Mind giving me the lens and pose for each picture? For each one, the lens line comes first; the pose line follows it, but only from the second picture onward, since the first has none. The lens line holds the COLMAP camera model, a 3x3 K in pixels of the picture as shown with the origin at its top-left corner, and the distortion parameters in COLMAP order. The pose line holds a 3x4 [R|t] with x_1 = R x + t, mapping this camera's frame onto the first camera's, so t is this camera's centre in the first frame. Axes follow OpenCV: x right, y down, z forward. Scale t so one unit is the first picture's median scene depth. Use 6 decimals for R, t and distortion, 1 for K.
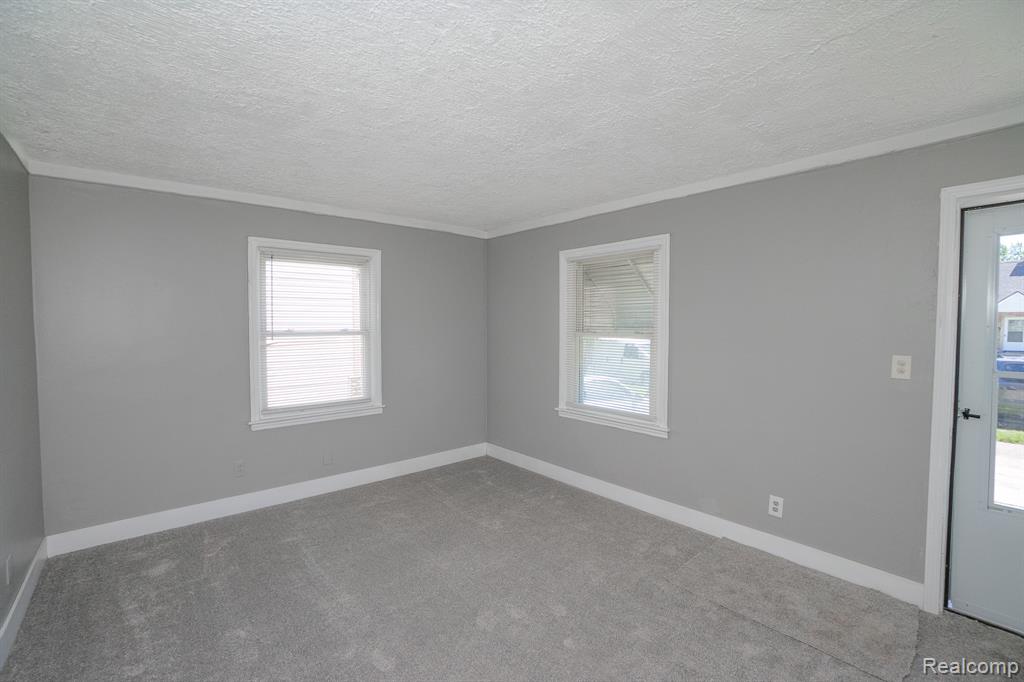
lens RADIAL K [[460.4, 0, 505.3], [0, 460.4, 342.2], [0, 0, 1]] dist [-0.069804, 0.024470]
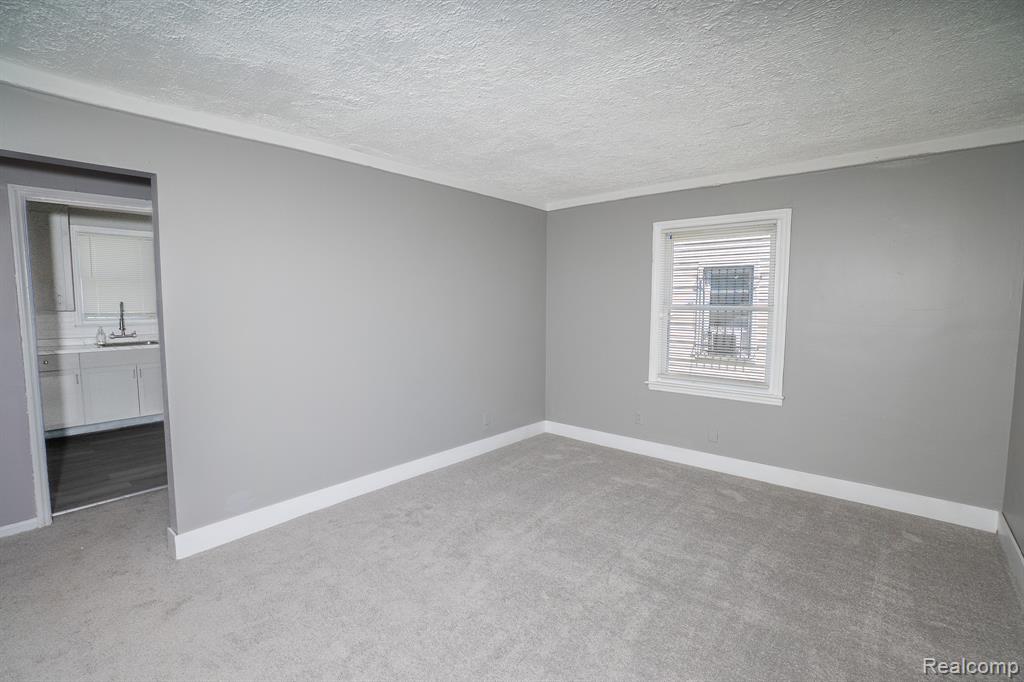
lens RADIAL K [[460.4, 0, 505.3], [0, 460.4, 342.2], [0, 0, 1]] dist [-0.069804, 0.024470]
pose [[0.113479, 0.091873, -0.989284, 0.622043], [-0.042852, 0.995241, 0.087511, -0.015646], [0.992616, 0.032463, 0.116876, 0.529320]]
